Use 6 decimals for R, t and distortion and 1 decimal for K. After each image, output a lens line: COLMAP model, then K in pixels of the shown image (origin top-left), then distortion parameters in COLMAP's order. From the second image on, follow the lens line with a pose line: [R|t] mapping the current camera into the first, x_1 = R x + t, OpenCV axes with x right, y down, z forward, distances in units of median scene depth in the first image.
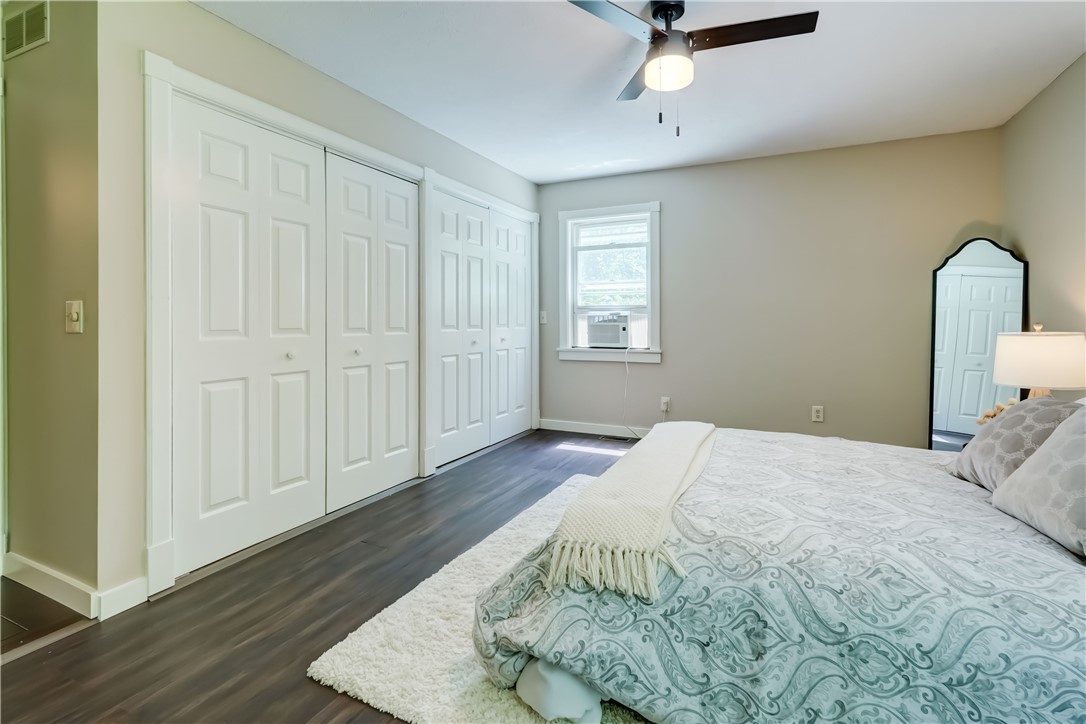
lens RADIAL K [[510.3, 0, 545.4], [0, 510.3, 324.1], [0, 0, 1]] dist [-0.002301, 0.000947]
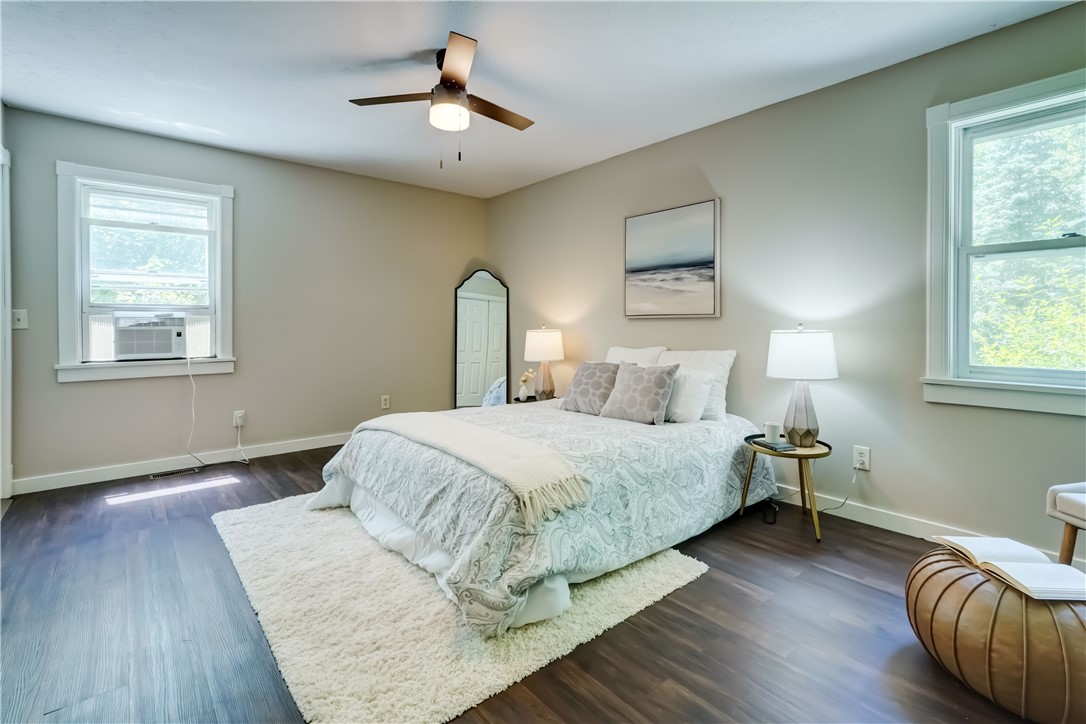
lens RADIAL K [[507.7, 0, 577.8], [0, 507.7, 333.1], [0, 0, 1]] dist [-0.002994, -0.000057]
pose [[0.370455, -0.018729, 0.928662, -0.395288], [0.008389, 0.999823, 0.016818, -0.000769], [-0.928813, 0.001560, 0.370547, 0.144188]]
